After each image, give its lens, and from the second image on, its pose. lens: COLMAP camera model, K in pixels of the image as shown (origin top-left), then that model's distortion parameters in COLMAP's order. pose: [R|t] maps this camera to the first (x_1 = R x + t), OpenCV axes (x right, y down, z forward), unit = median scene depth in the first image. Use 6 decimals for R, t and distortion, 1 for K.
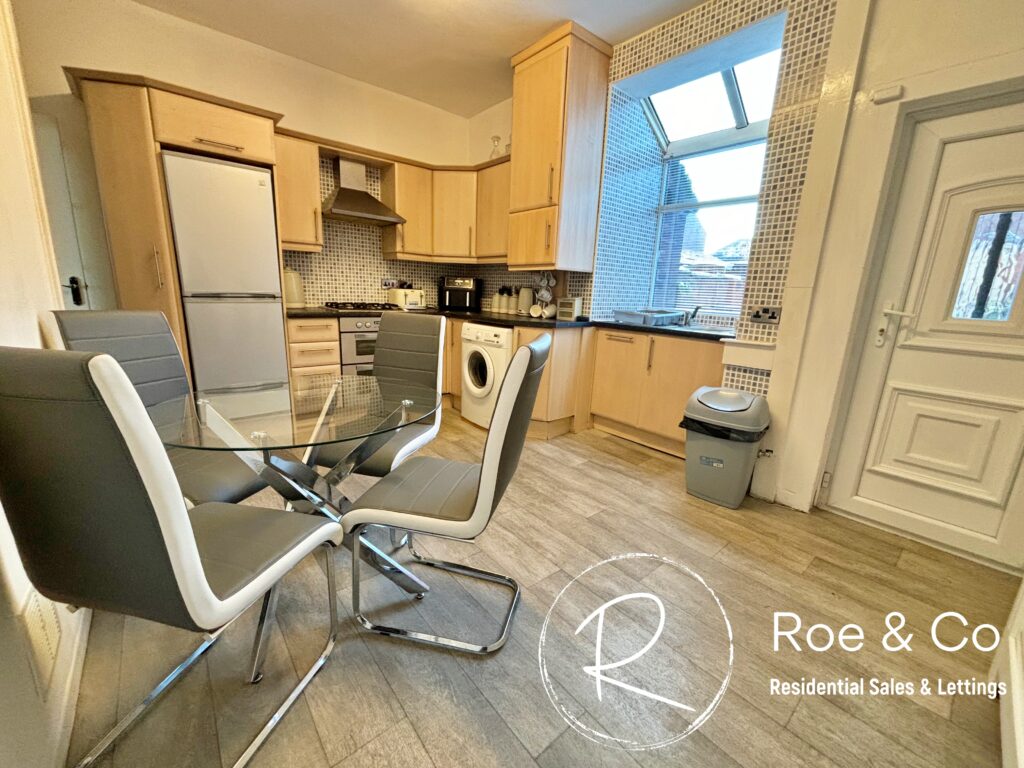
lens RADIAL K [[410.7, 0, 510.0], [0, 410.7, 385.4], [0, 0, 1]] dist [-0.002105, -0.000144]
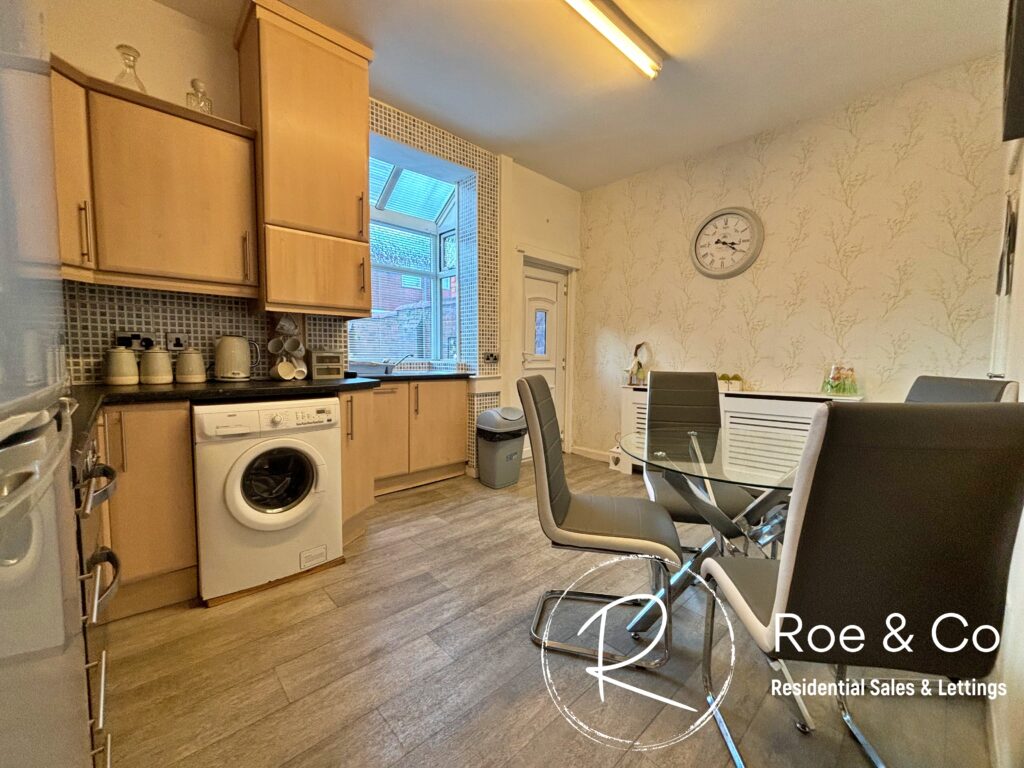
lens RADIAL K [[410.7, 0, 514.6], [0, 410.7, 385.7], [0, 0, 1]] dist [-0.002105, -0.000144]
pose [[-0.069038, -0.111685, 0.991343, -0.704265], [0.211900, 0.969397, 0.123970, -0.180826], [-0.974850, 0.218624, -0.043259, 0.747127]]
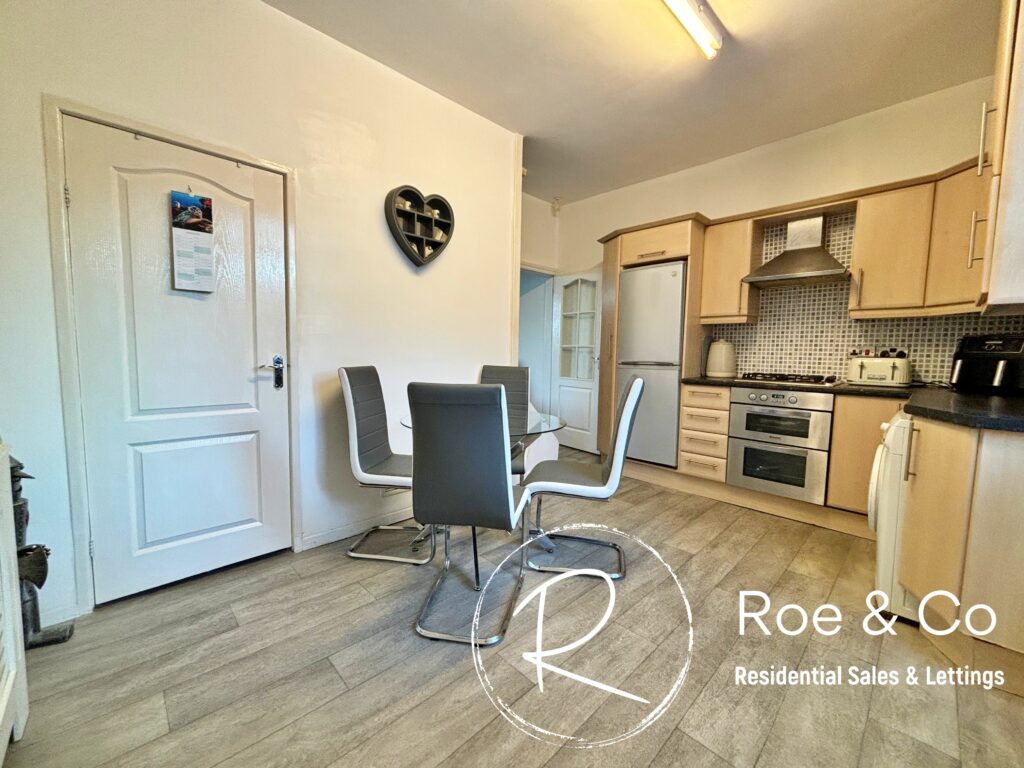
lens RADIAL K [[410.7, 0, 507.0], [0, 410.7, 382.3], [0, 0, 1]] dist [-0.002105, -0.000144]
pose [[0.073310, 0.040107, -0.996502, 0.513449], [-0.238606, 0.970878, 0.021522, -0.074270], [0.968345, 0.236194, 0.080745, 0.427806]]
